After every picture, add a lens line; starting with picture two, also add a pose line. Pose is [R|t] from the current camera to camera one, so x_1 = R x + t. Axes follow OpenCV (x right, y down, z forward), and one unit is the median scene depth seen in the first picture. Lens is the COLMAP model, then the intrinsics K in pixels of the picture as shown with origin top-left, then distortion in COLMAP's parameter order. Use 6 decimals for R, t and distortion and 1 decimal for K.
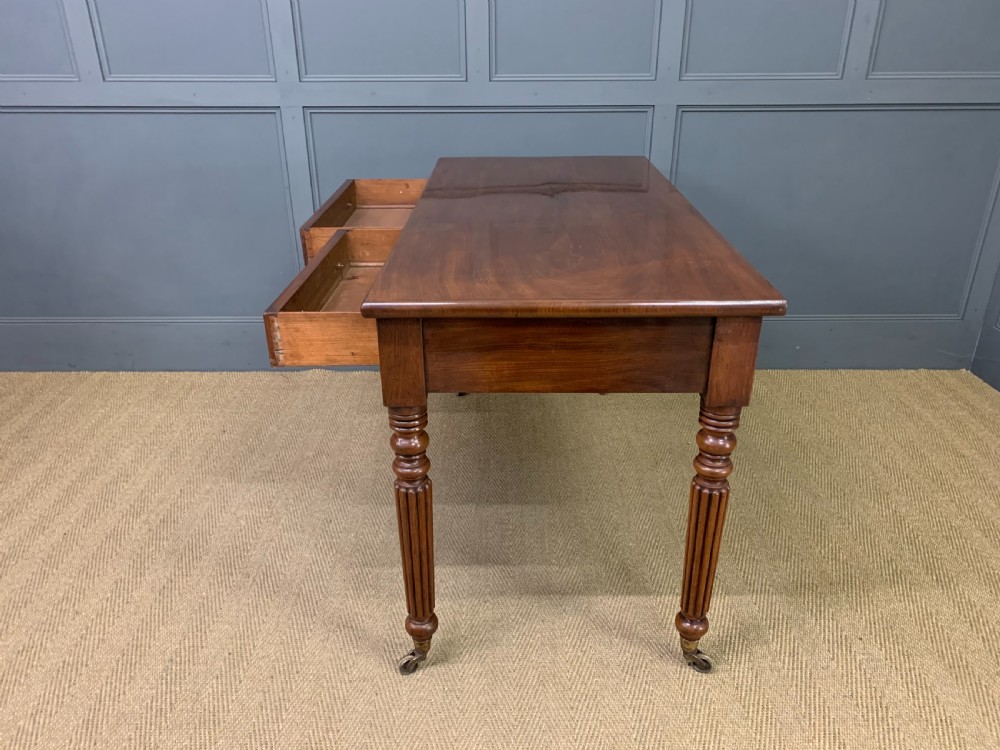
lens RADIAL K [[753.9, 0, 497.6], [0, 753.9, 383.3], [0, 0, 1]] dist [0.013857, 0.001417]
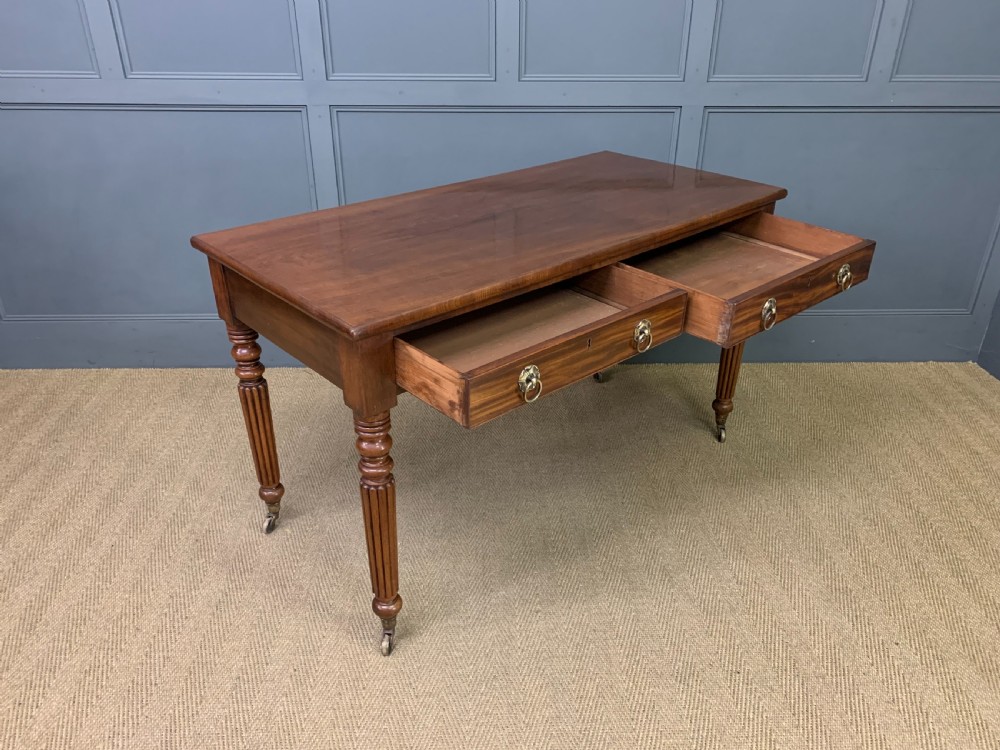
lens RADIAL K [[752.7, 0, 502.8], [0, 752.7, 377.2], [0, 0, 1]] dist [0.010594, 0.004417]
pose [[0.999351, -0.006320, 0.035466, -0.078104], [0.004630, 0.998859, 0.047529, -0.064480], [-0.035726, -0.047334, 0.998240, -0.010923]]
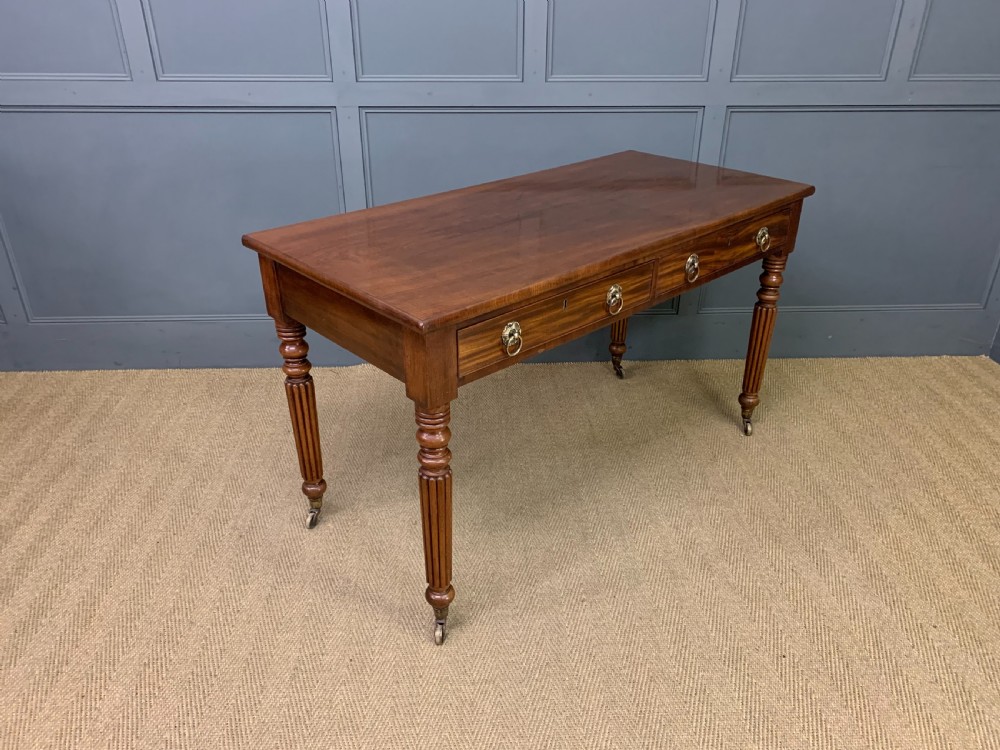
lens RADIAL K [[752.0, 0, 502.2], [0, 752.0, 380.1], [0, 0, 1]] dist [0.014755, -0.001081]
pose [[0.998635, -0.015651, 0.049839, -0.140993], [0.013299, 0.998798, 0.047187, -0.055921], [-0.050518, -0.046460, 0.997642, -0.024882]]
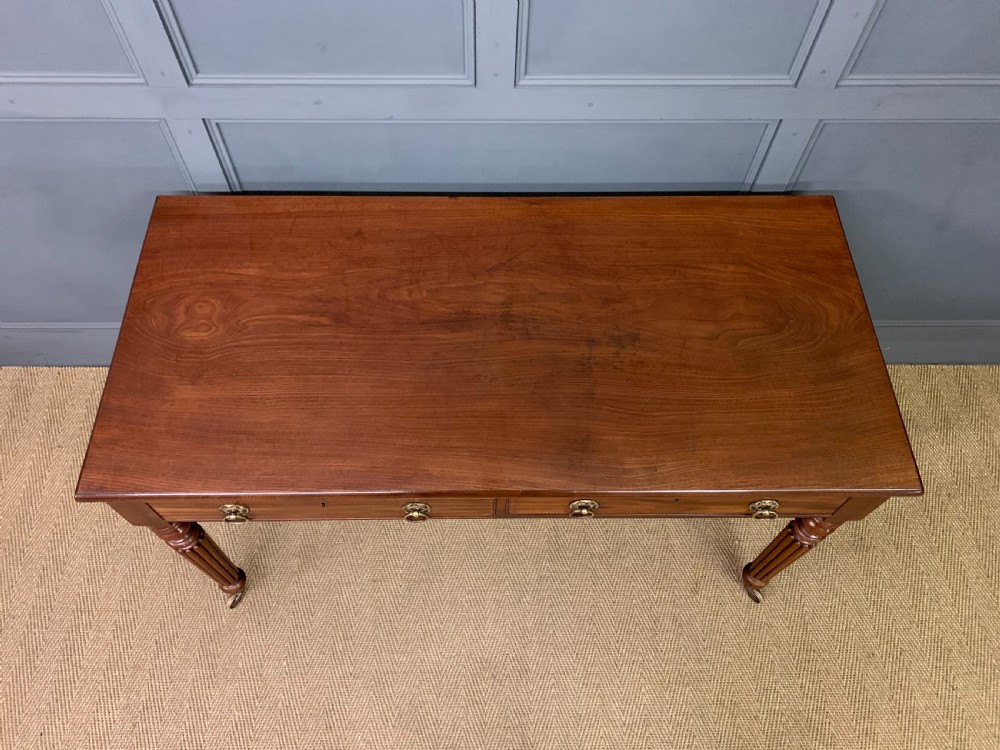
lens RADIAL K [[758.5, 0, 493.4], [0, 758.5, 374.8], [0, 0, 1]] dist [0.020536, -0.005666]
pose [[0.999797, -0.000502, 0.020165, -0.043965], [-0.010960, 0.825727, 0.563964, -0.618589], [-0.016934, -0.564070, 0.825553, 0.434358]]
